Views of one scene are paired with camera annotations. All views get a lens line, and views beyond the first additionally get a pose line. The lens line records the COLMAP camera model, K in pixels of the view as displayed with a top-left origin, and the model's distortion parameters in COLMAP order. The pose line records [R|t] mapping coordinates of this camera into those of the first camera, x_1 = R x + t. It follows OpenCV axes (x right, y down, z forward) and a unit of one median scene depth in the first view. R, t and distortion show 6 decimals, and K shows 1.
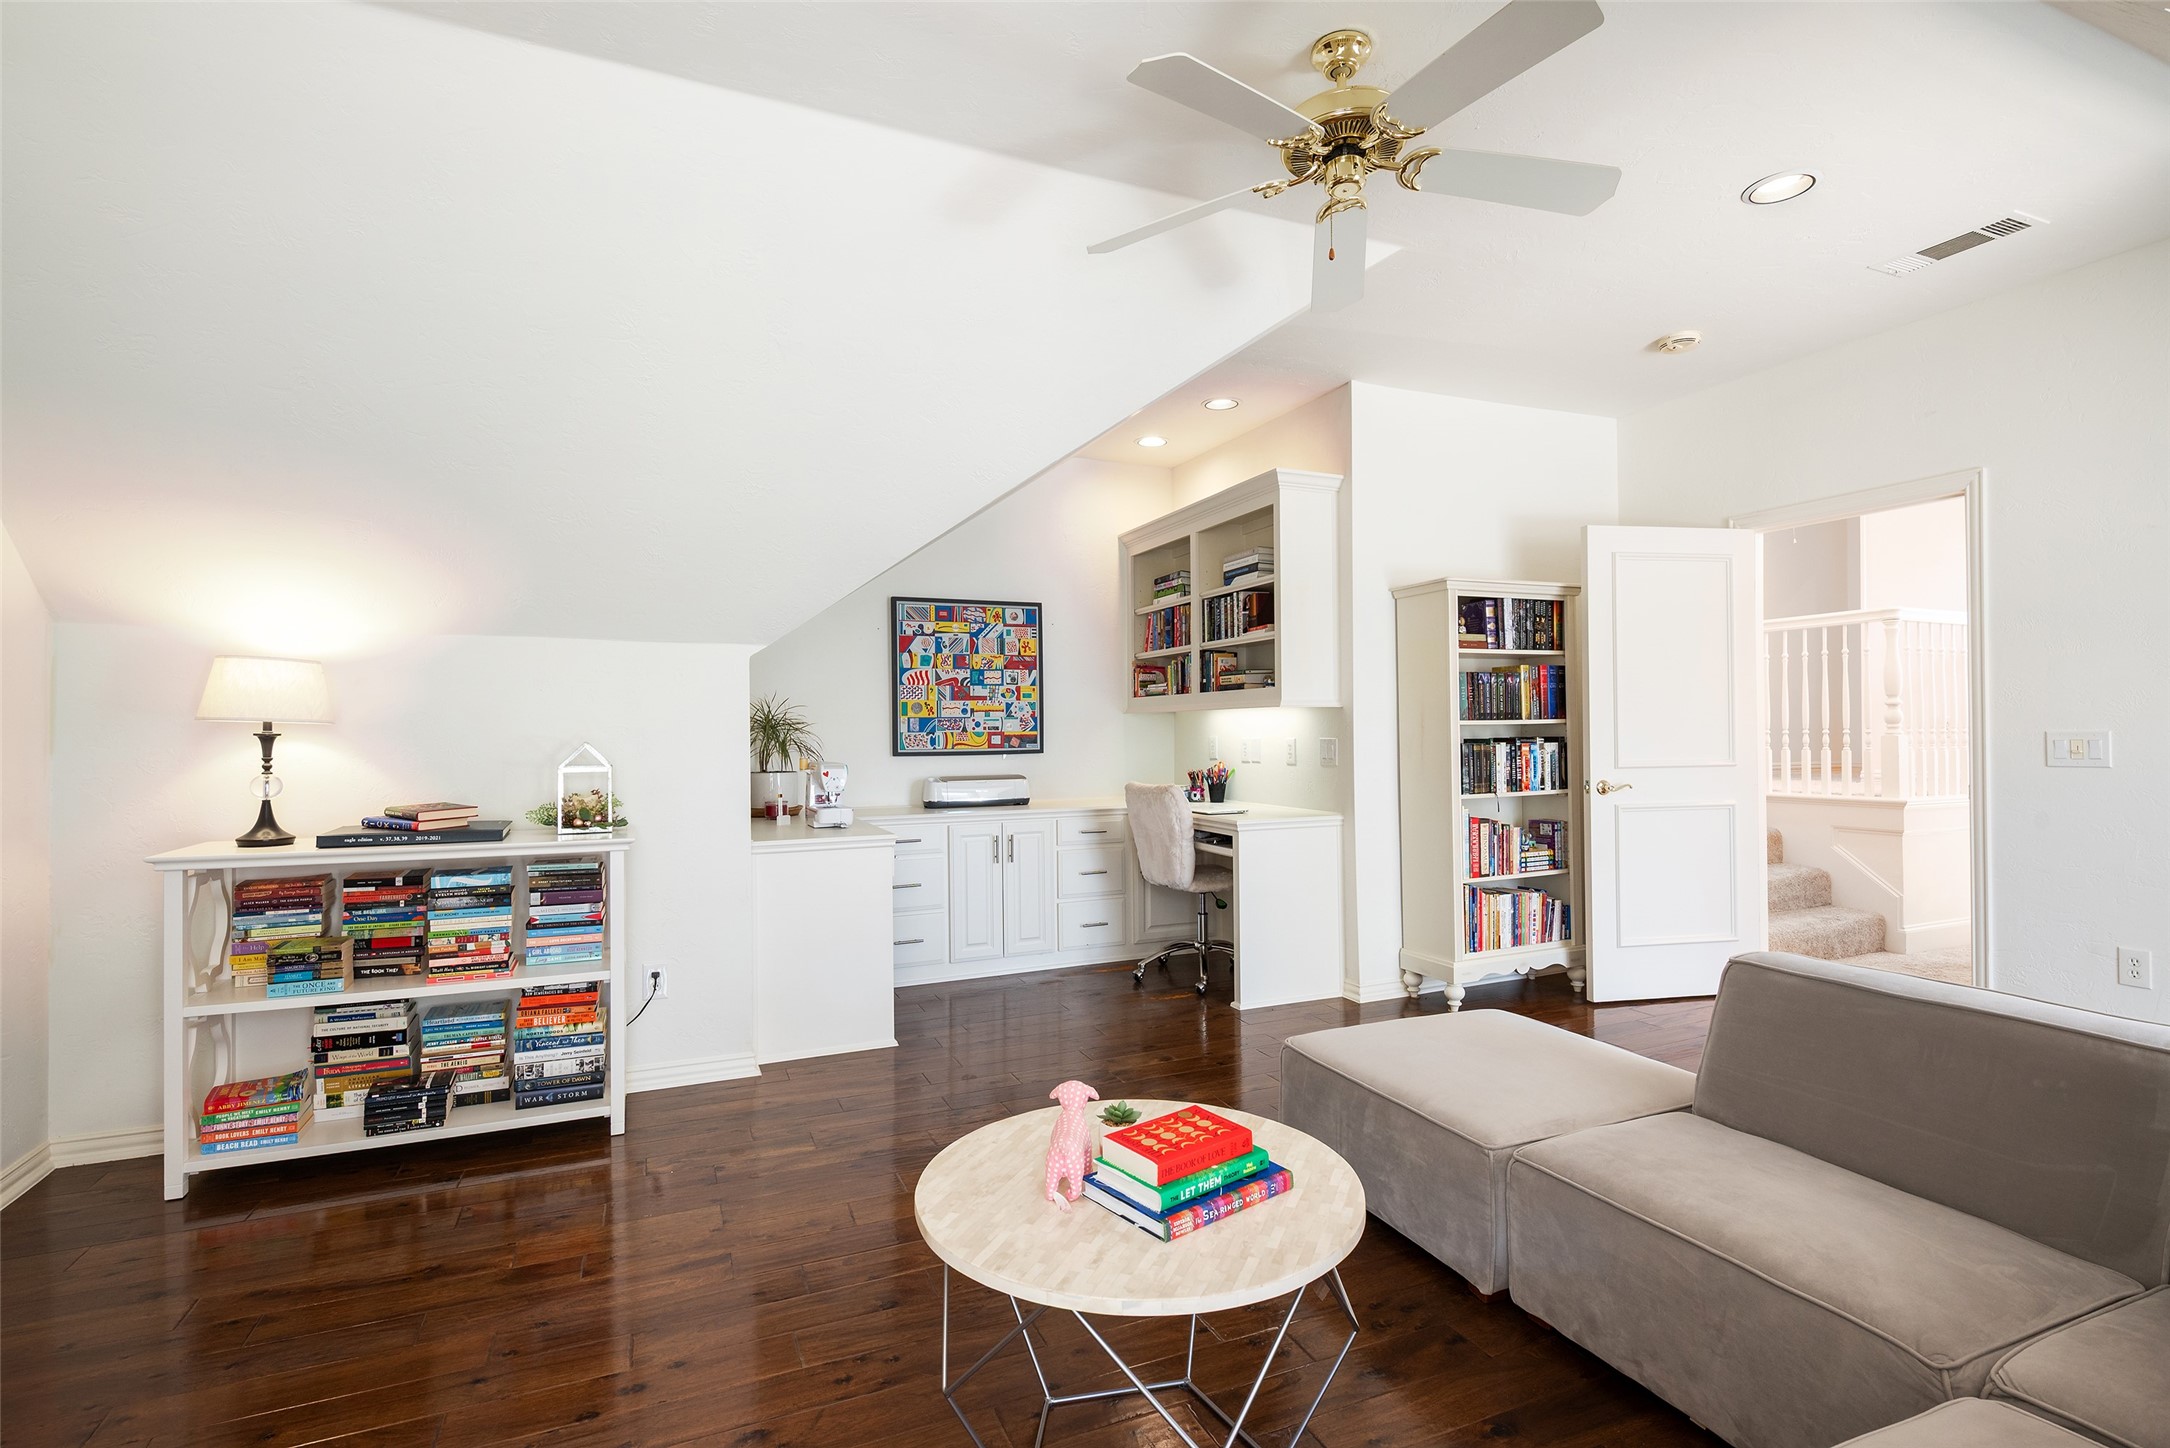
lens RADIAL K [[1023.0, 0, 1077.6], [0, 1023.0, 731.1], [0, 0, 1]] dist [0.000354, 0.000015]
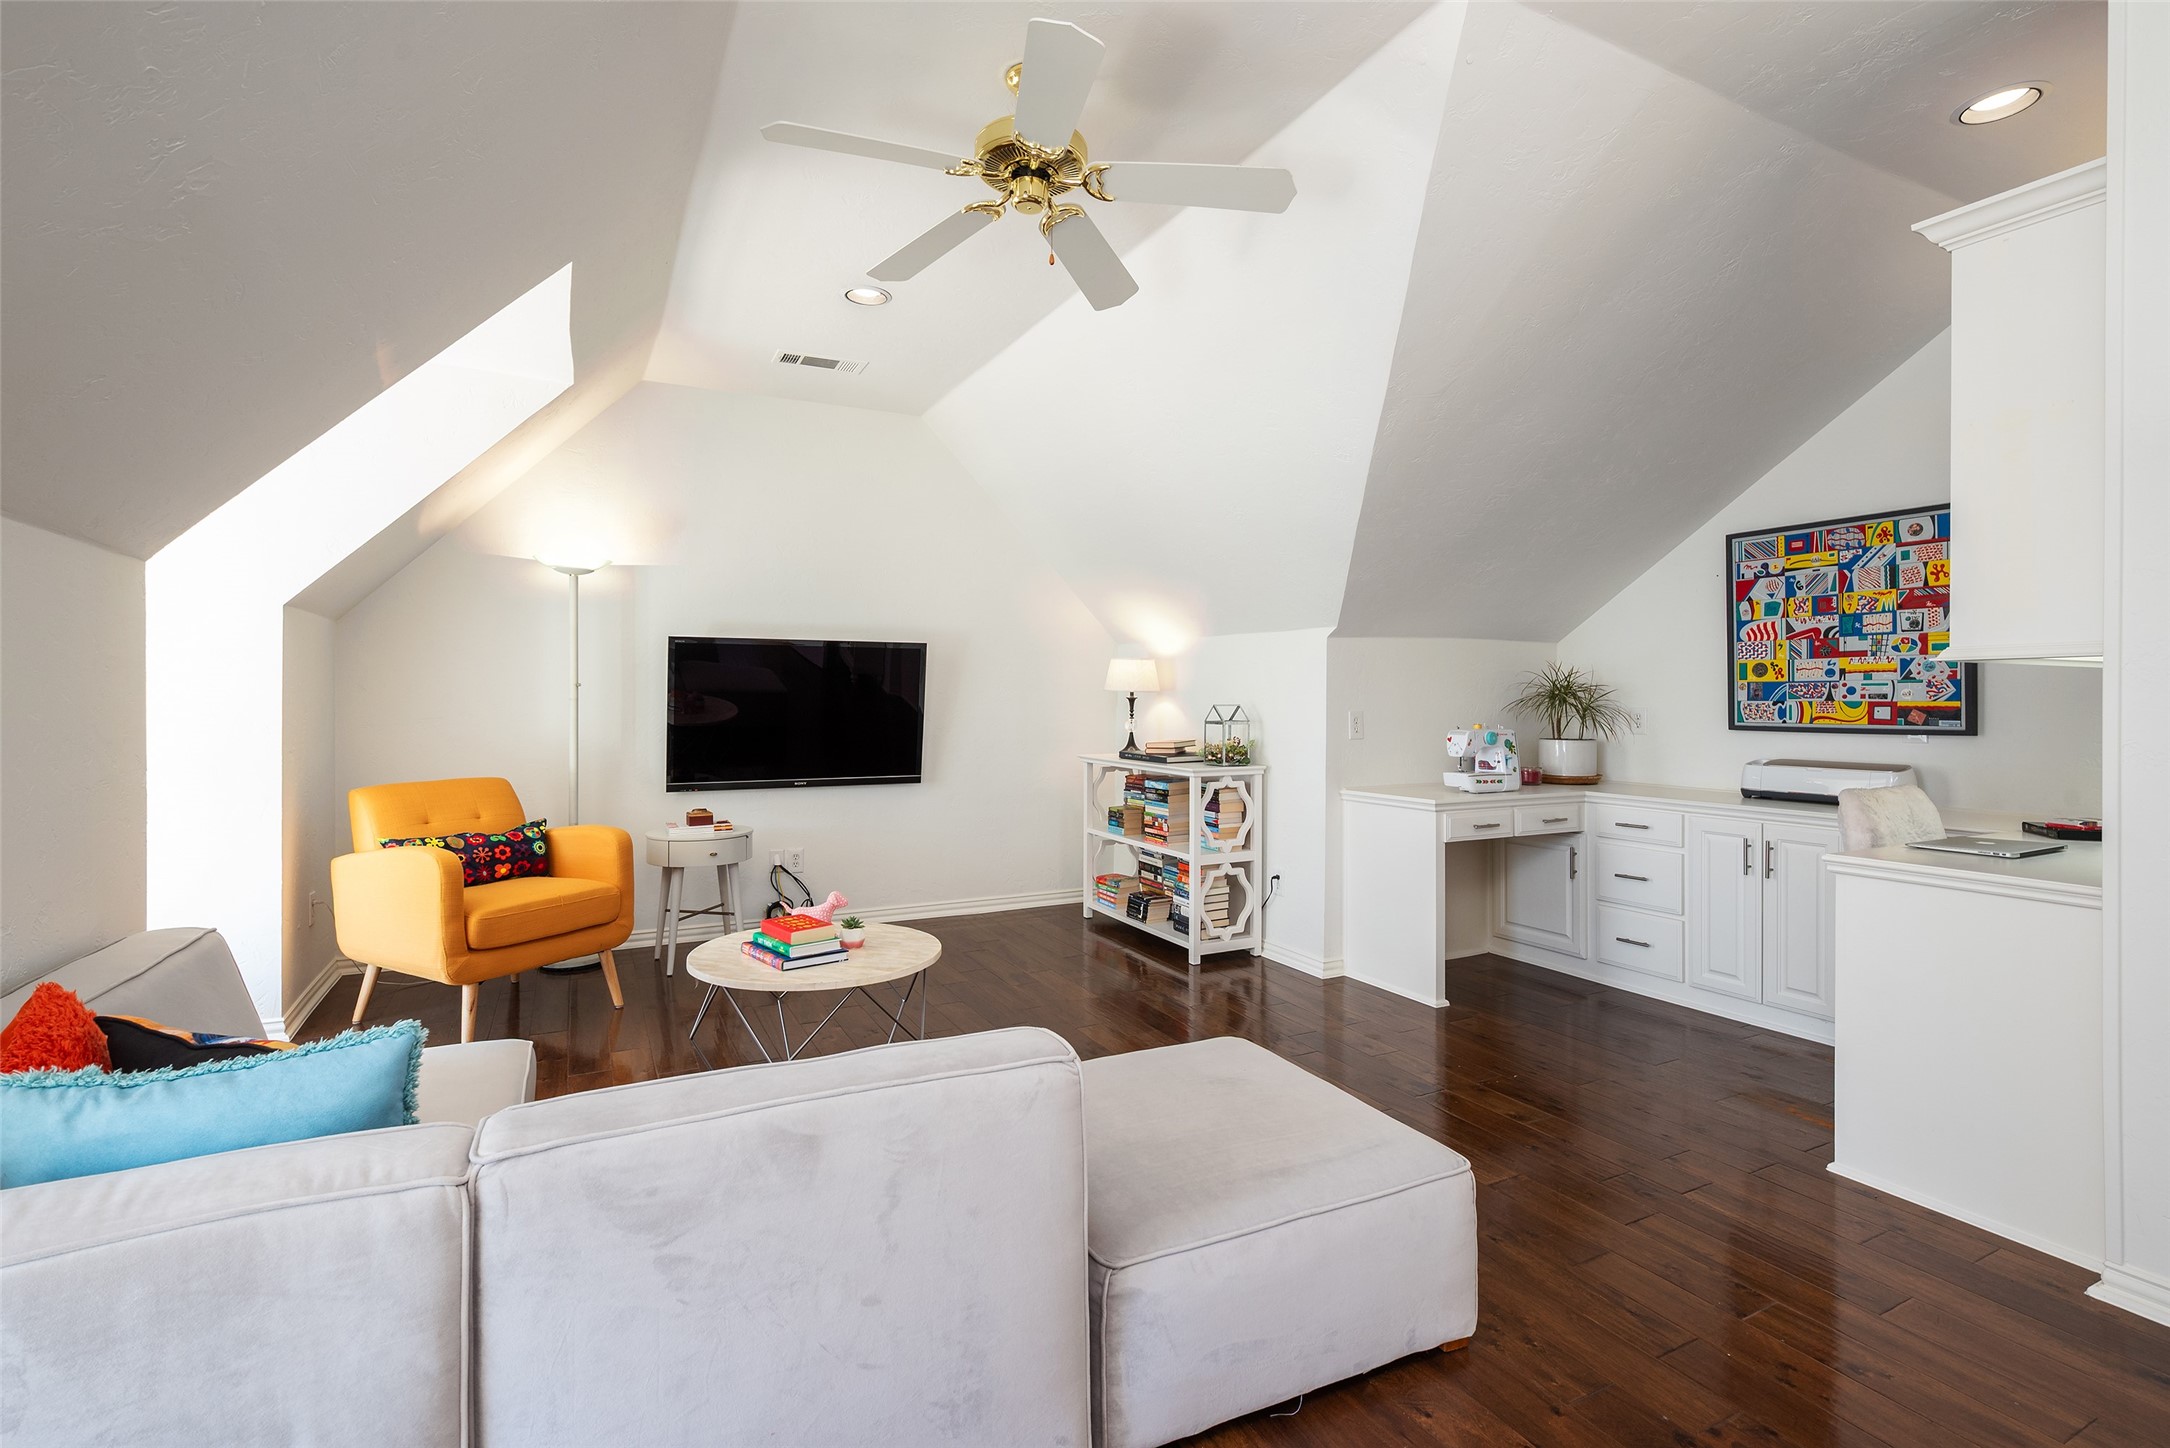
lens RADIAL K [[1036.6, 0, 1080.4], [0, 1036.6, 702.9], [0, 0, 1]] dist [-0.000368, -0.000181]
pose [[0.041034, 0.013057, -0.999072, 0.613642], [-0.000940, 0.999915, 0.013030, -0.007118], [0.999157, 0.000404, 0.041043, 0.439359]]
